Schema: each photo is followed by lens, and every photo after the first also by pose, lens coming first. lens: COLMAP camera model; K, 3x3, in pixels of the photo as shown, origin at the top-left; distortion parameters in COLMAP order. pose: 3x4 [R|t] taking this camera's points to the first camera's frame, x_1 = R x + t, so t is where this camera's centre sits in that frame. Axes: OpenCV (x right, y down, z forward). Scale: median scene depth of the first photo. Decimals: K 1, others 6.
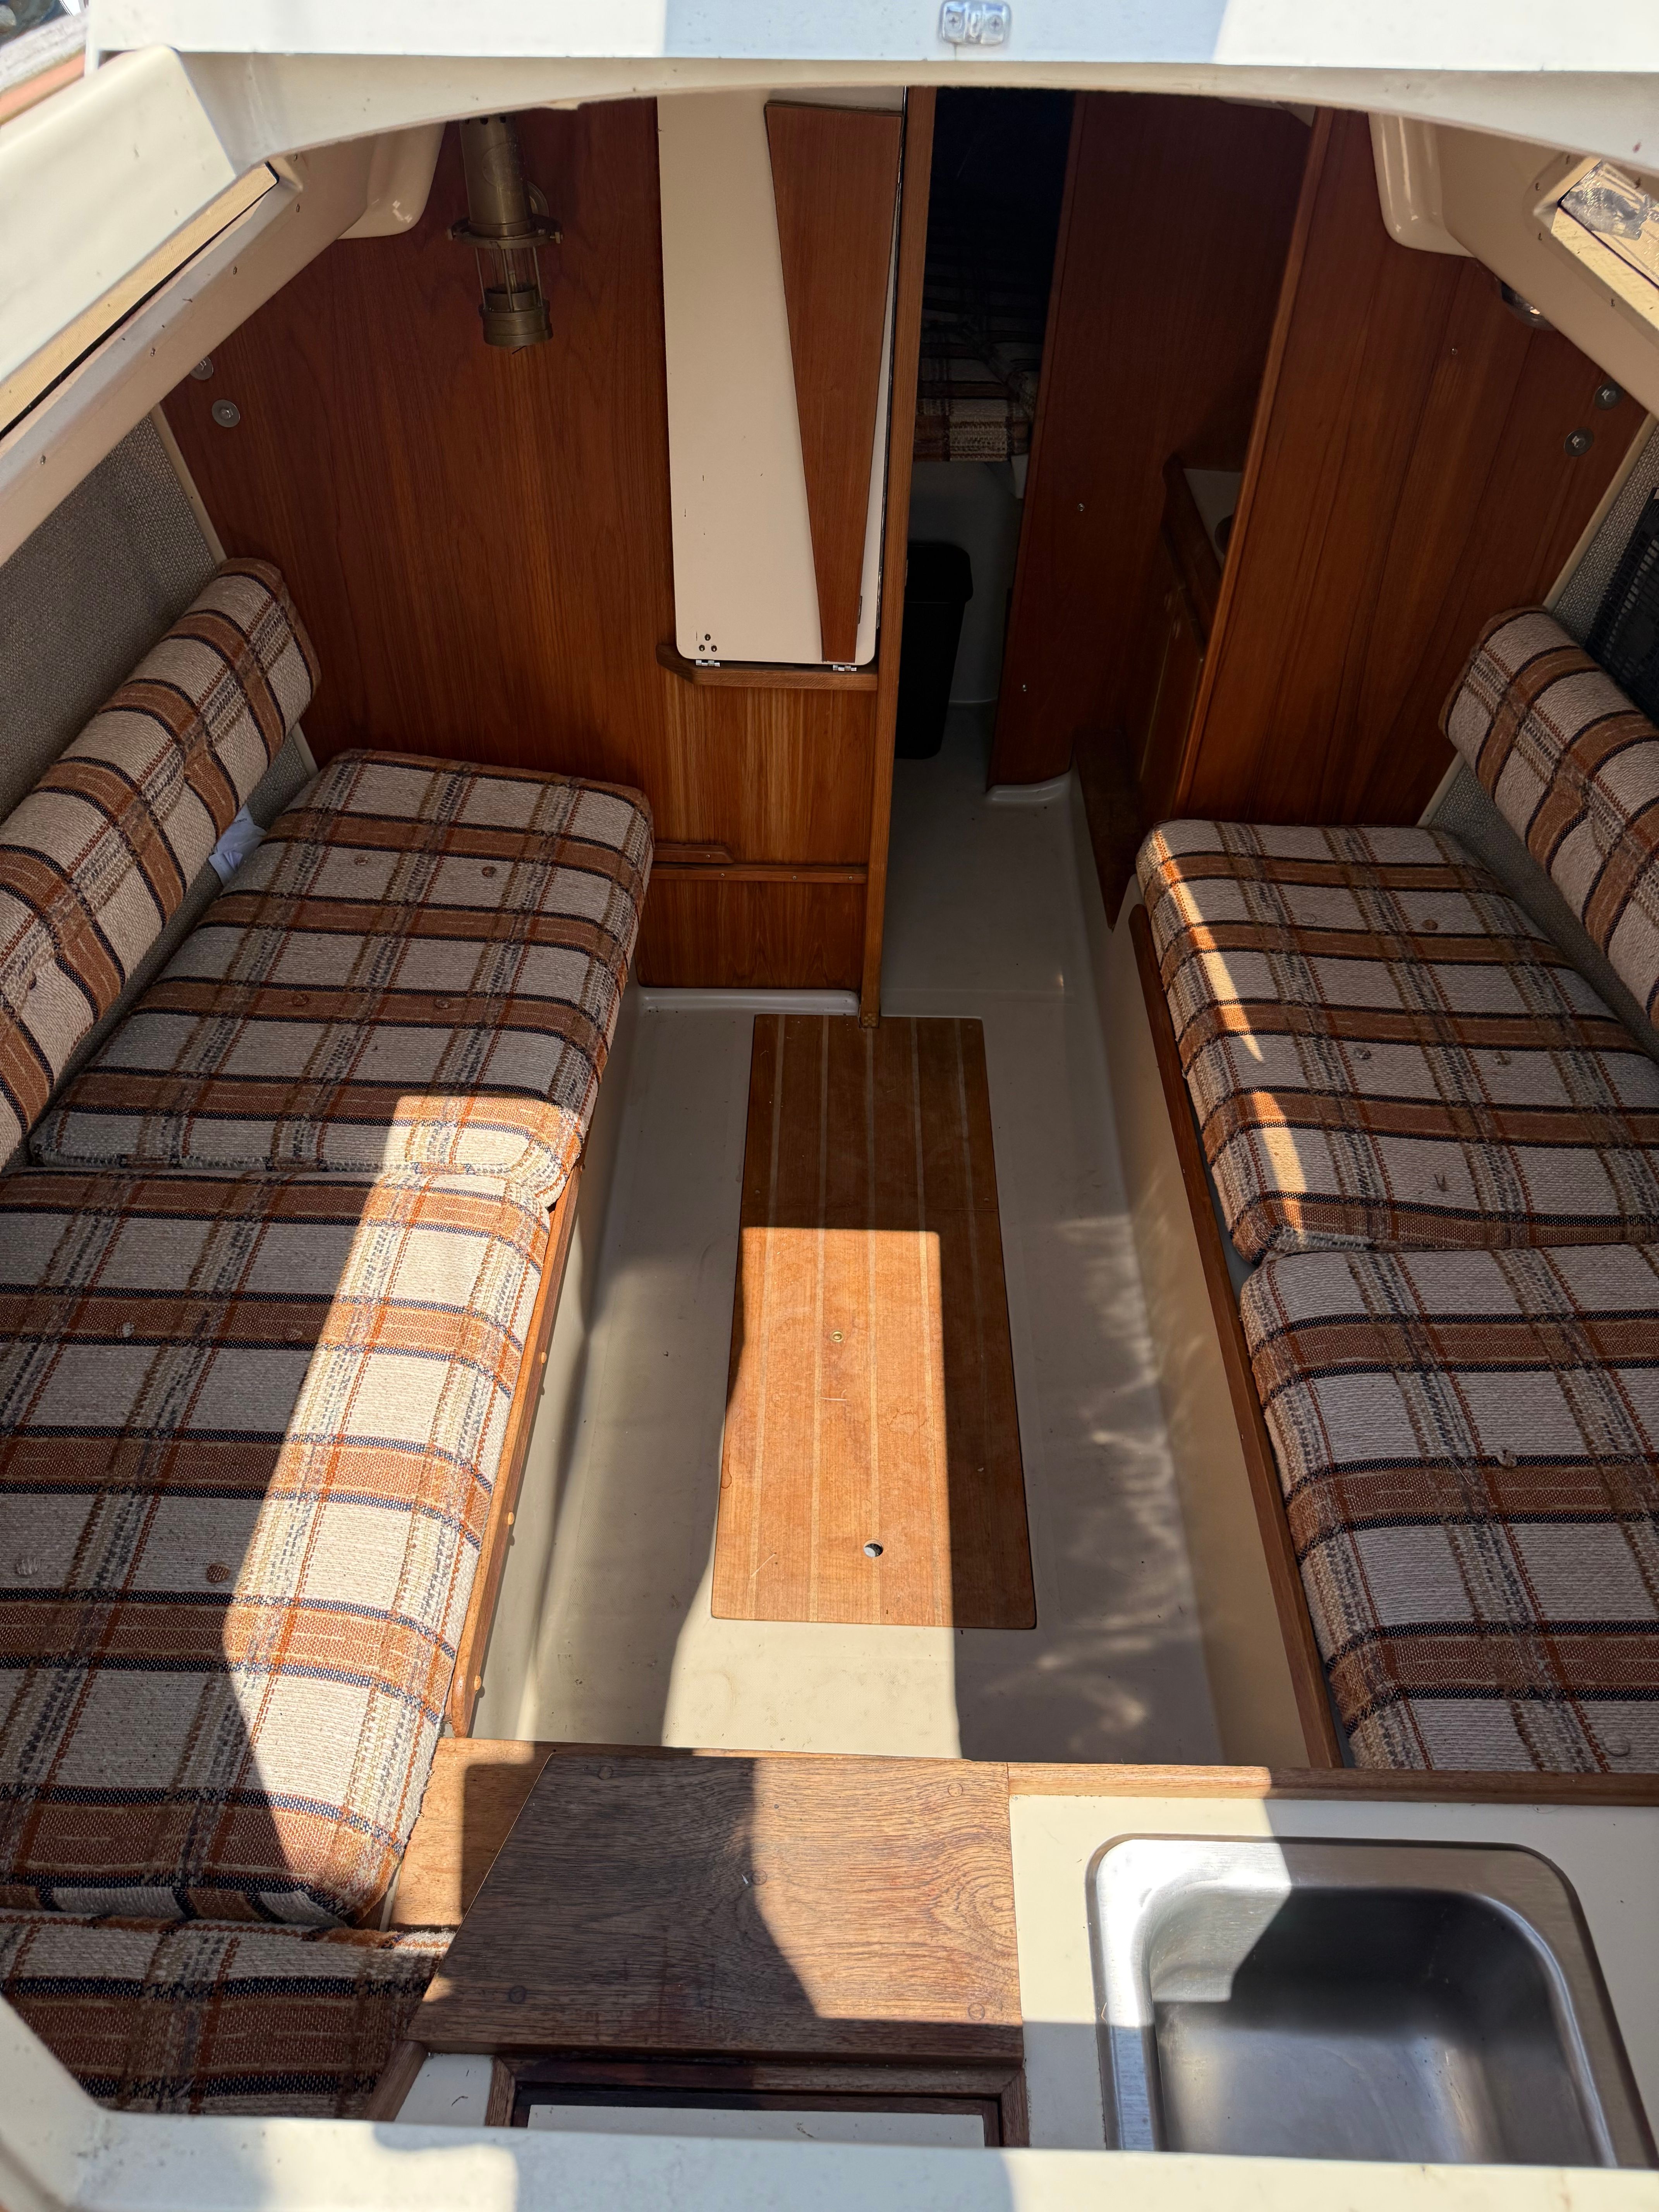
lens RADIAL K [[1580.0, 0, 829.5], [0, 1580.0, 1106.0], [0, 0, 1]] dist [0.197311, -0.402883]
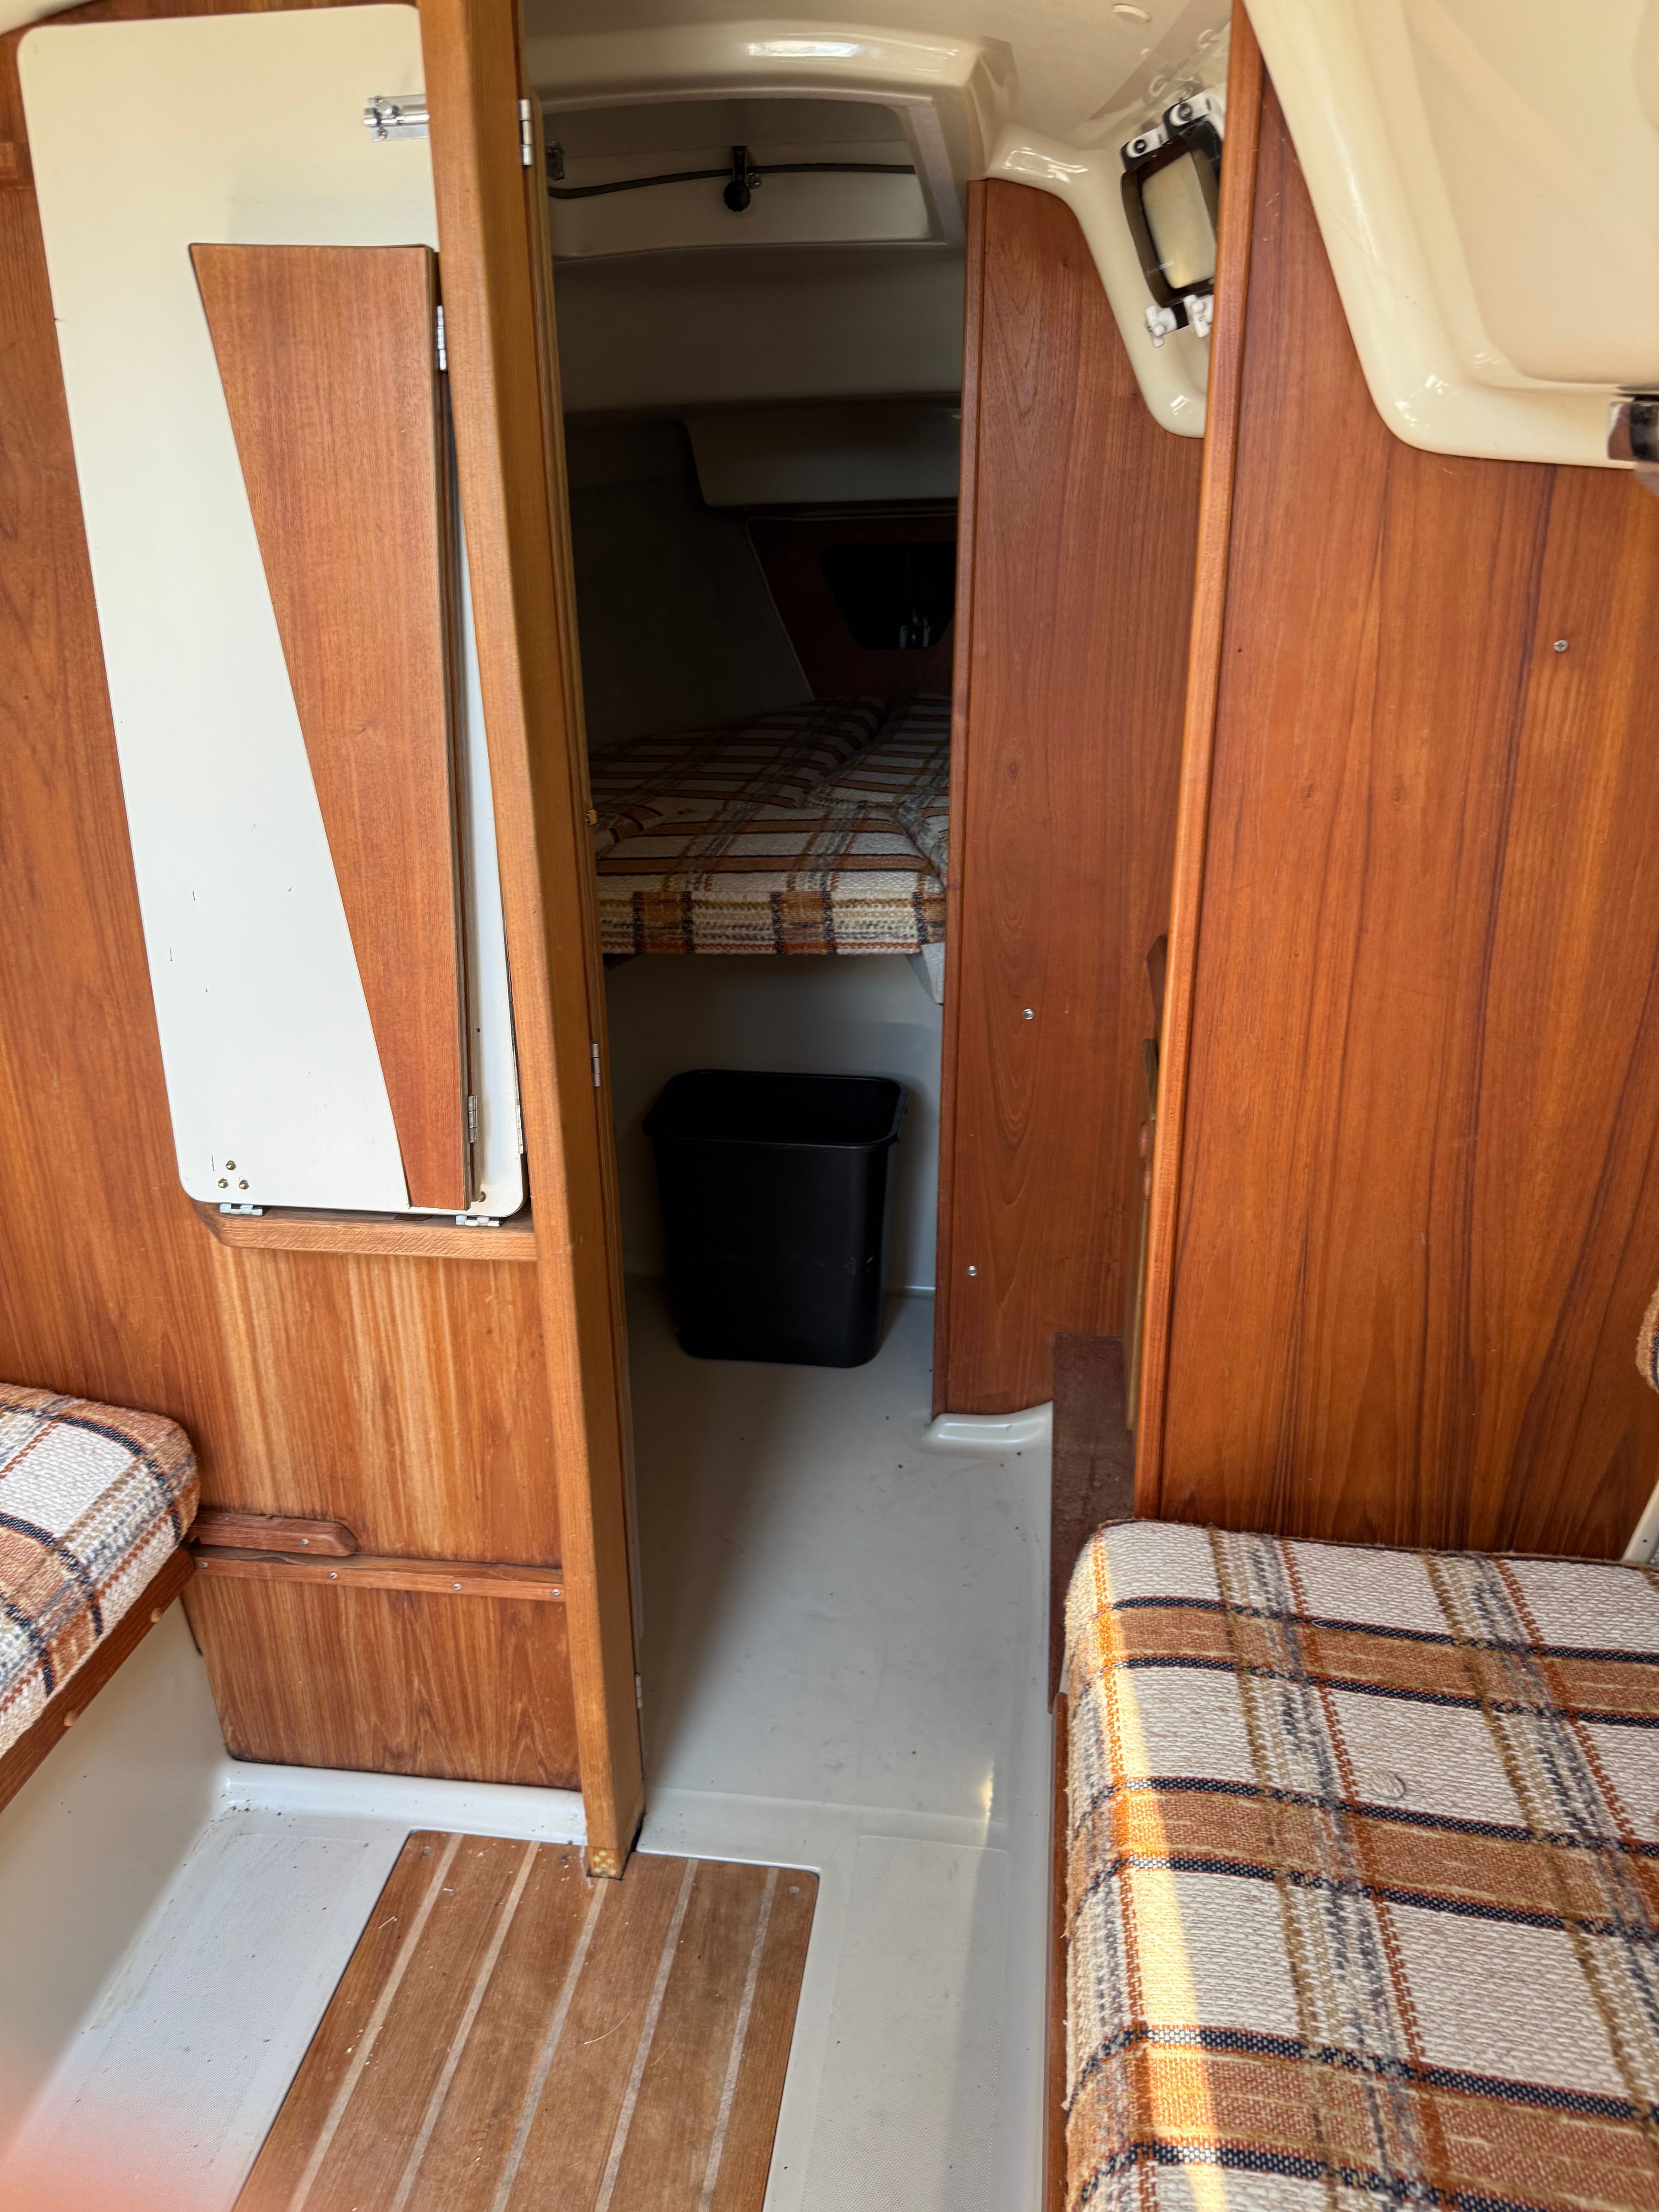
lens RADIAL K [[1566.4, 0, 821.0], [0, 1566.4, 1072.1], [0, 0, 1]] dist [0.017157, -0.030557]
pose [[0.989358, 0.007730, -0.145295, 0.193067], [-0.061998, 0.925794, -0.372910, -0.121155], [0.131630, 0.377949, 0.916421, 0.476372]]
